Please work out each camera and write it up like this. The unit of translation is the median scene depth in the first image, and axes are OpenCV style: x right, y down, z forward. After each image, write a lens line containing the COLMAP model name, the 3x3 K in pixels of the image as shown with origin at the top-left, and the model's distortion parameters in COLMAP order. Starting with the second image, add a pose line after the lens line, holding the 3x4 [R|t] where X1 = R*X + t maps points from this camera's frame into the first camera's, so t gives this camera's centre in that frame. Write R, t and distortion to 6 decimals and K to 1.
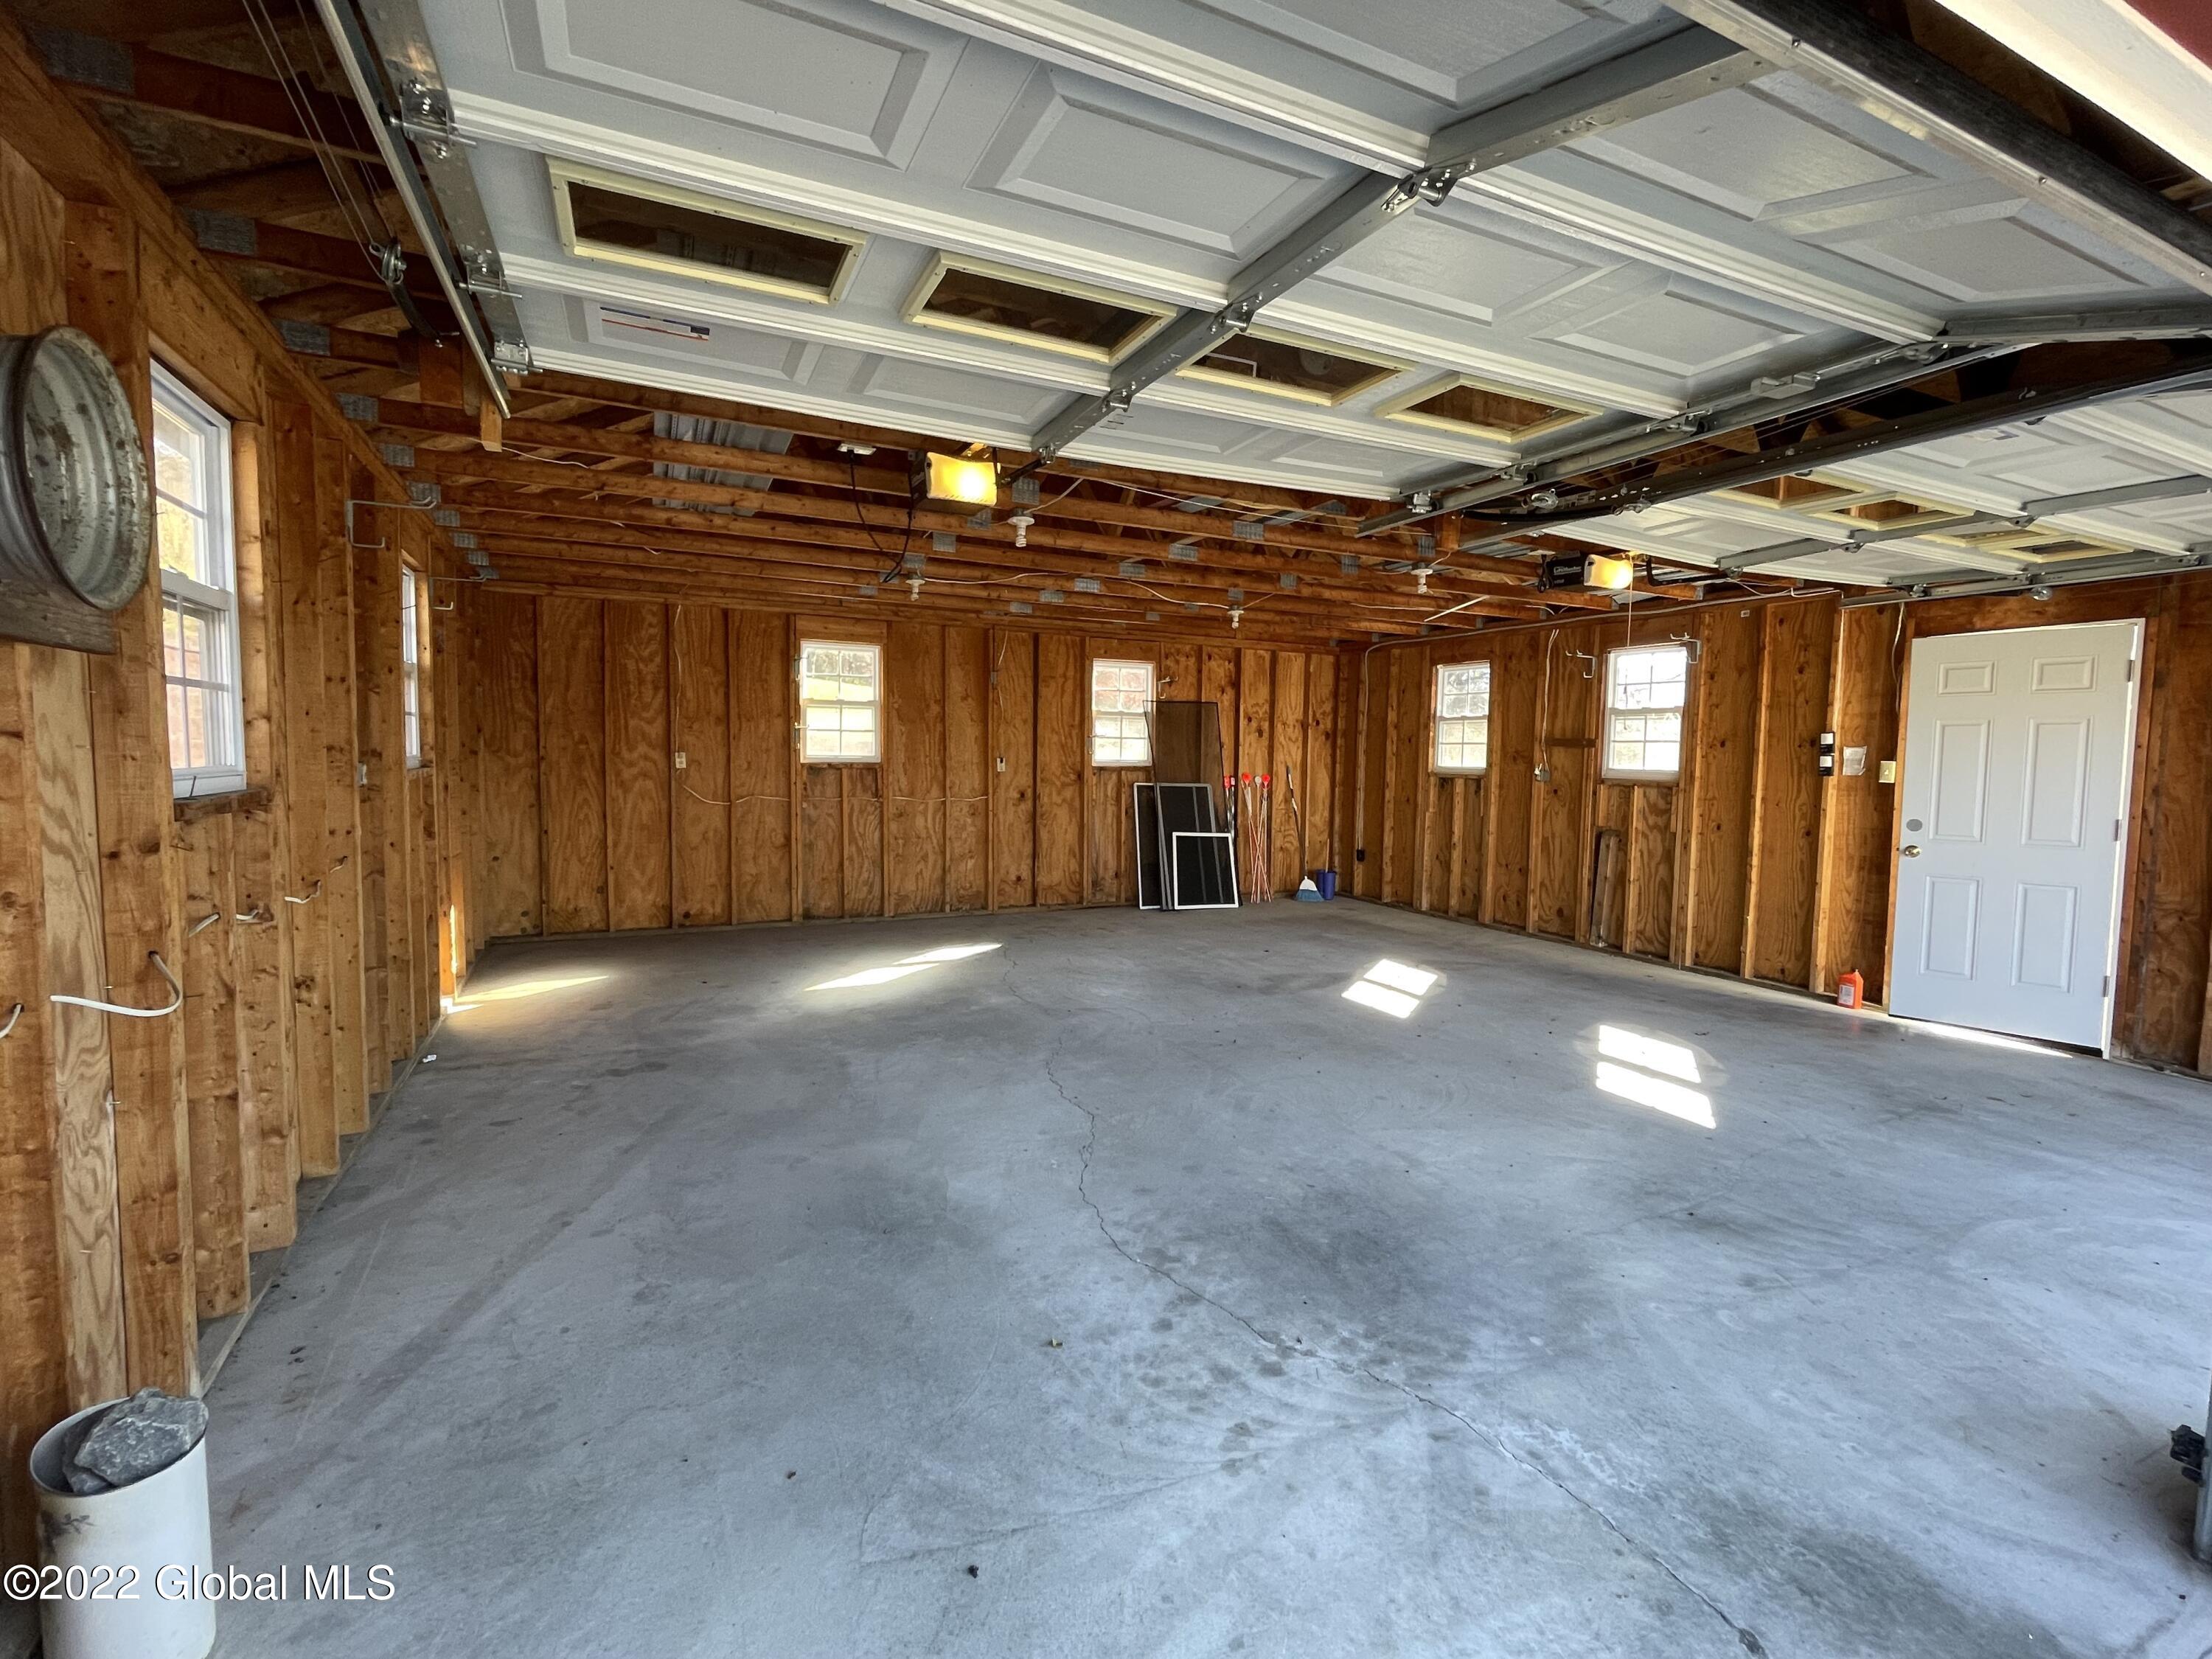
lens RADIAL K [[980.3, 0, 1108.2], [0, 980.3, 817.1], [0, 0, 1]] dist [-0.012729, 0.004414]
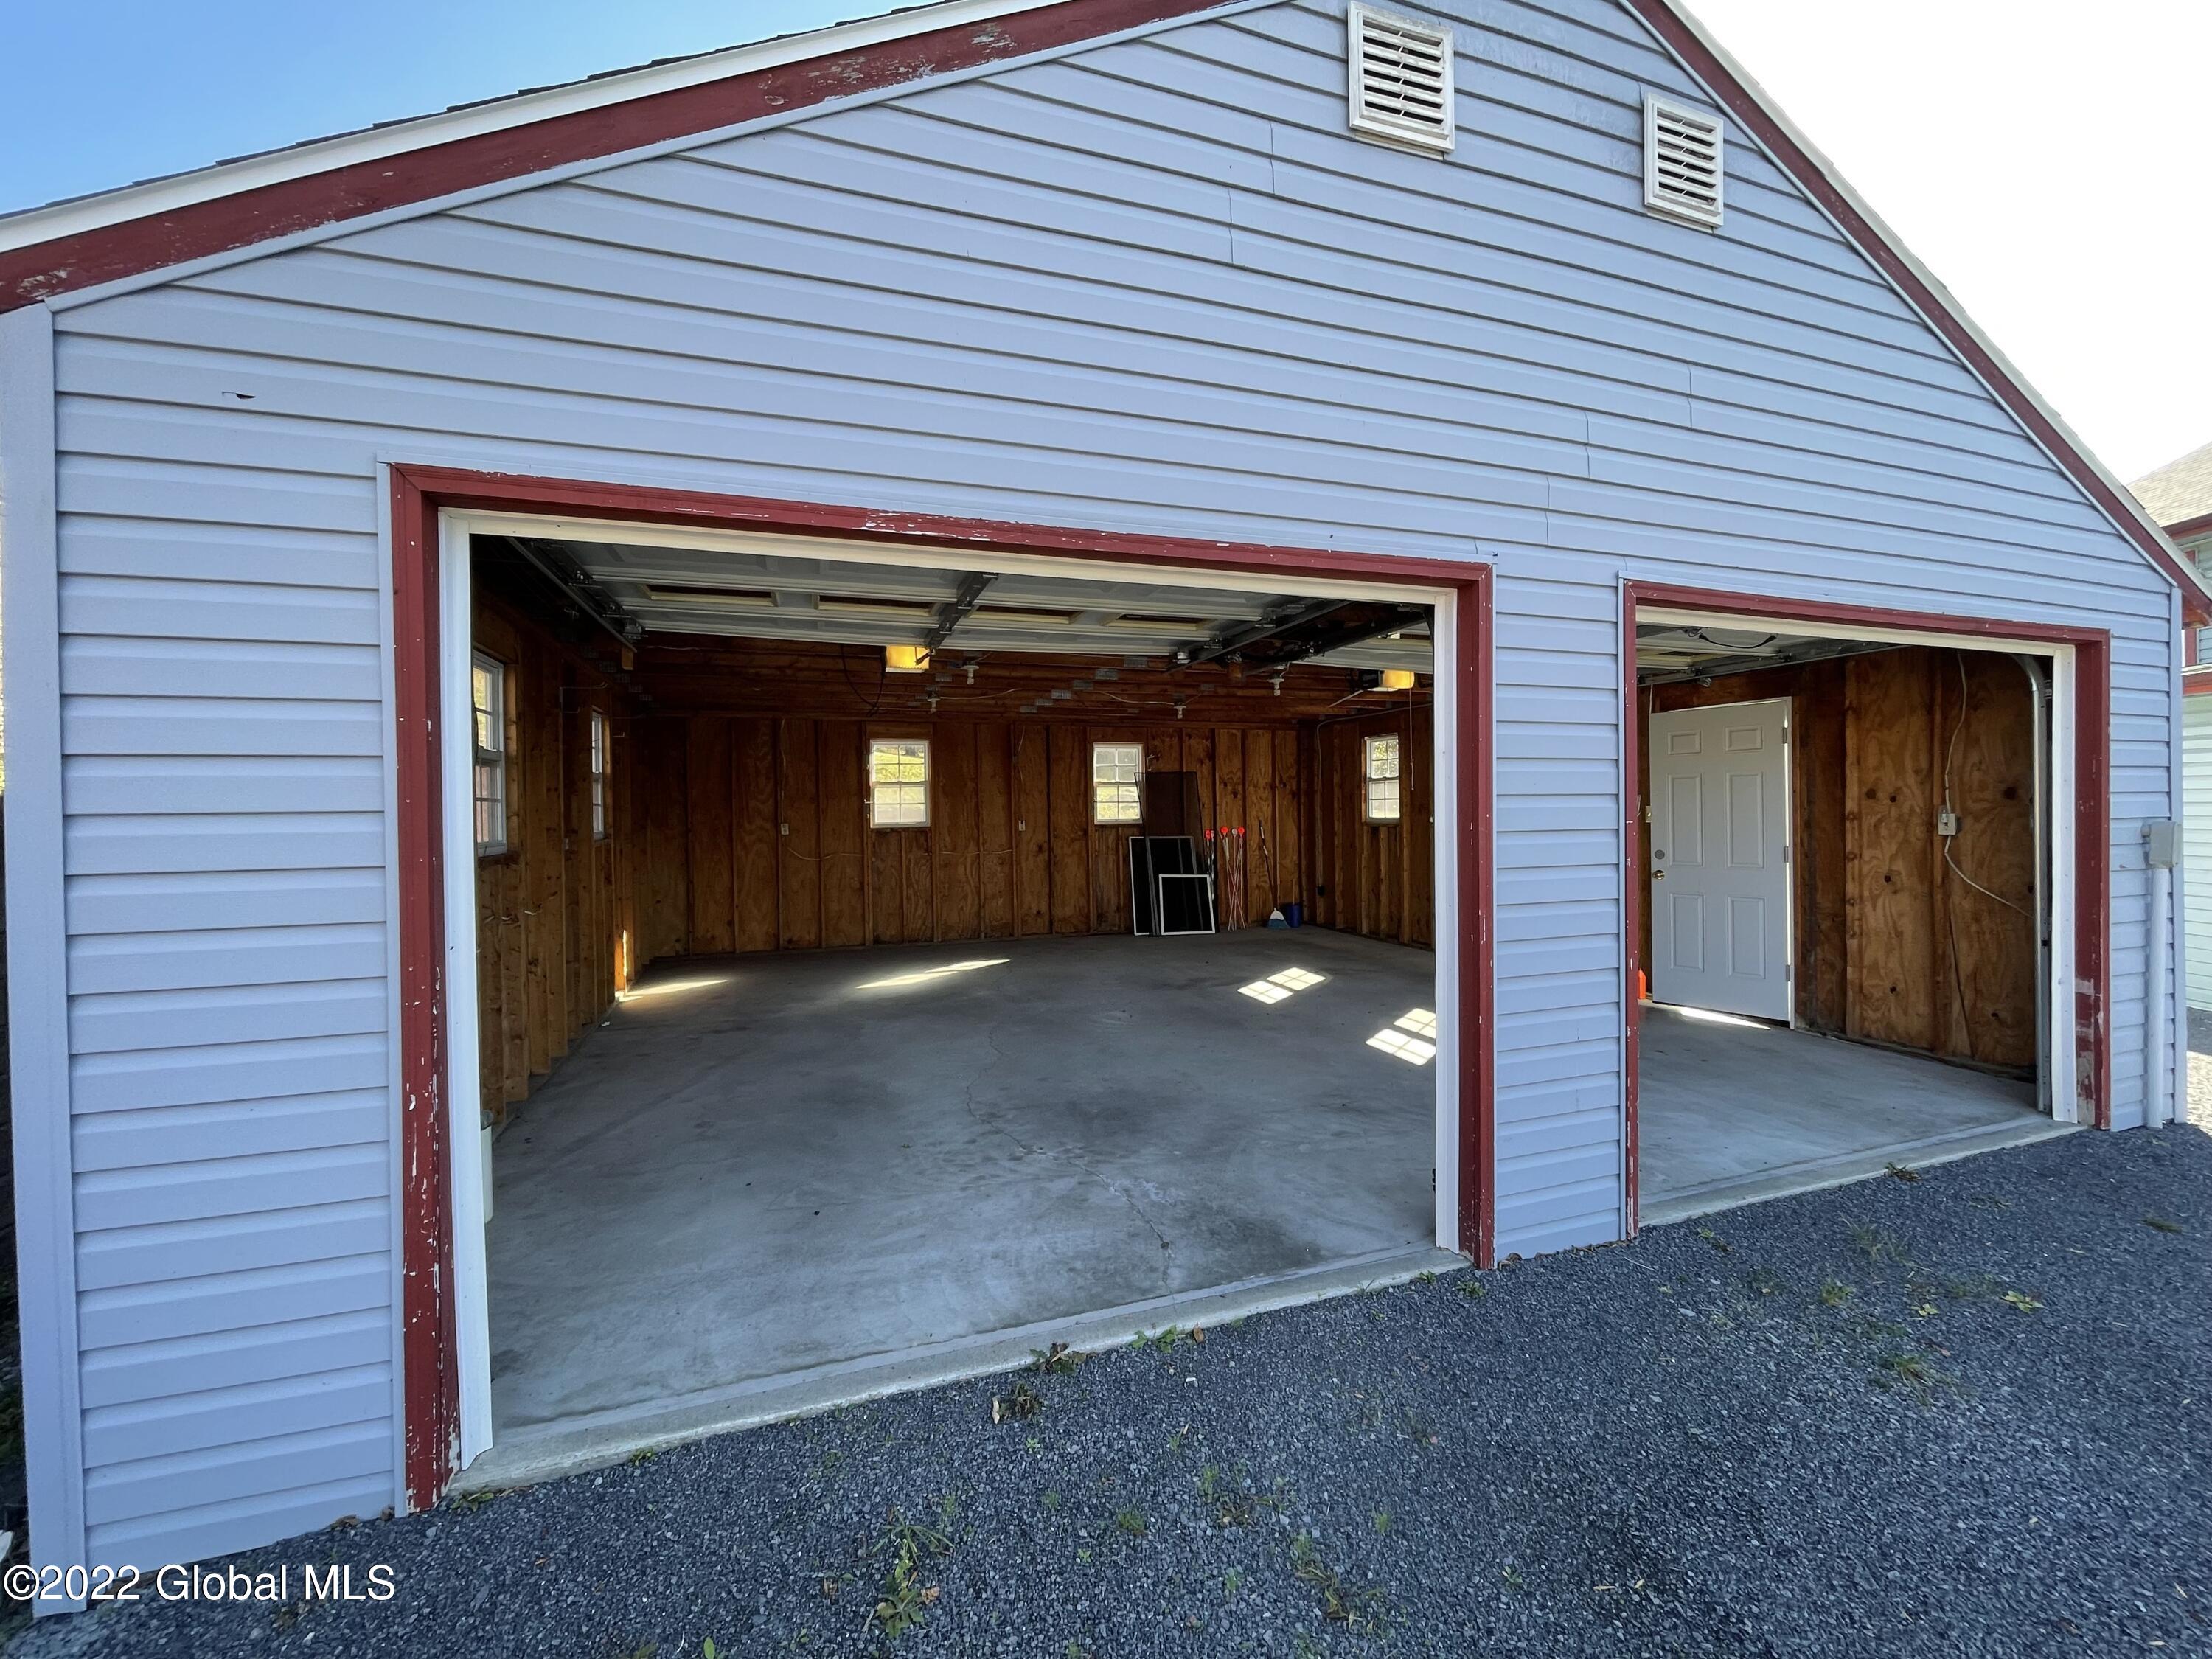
lens RADIAL K [[892.9, 0, 1109.4], [0, 892.9, 819.7], [0, 0, 1]] dist [-0.011743, -0.000963]
pose [[0.992833, -0.027310, -0.116346, 0.263609], [0.020841, 0.998188, -0.056453, 0.015520], [0.117677, 0.053624, 0.991603, -0.317037]]
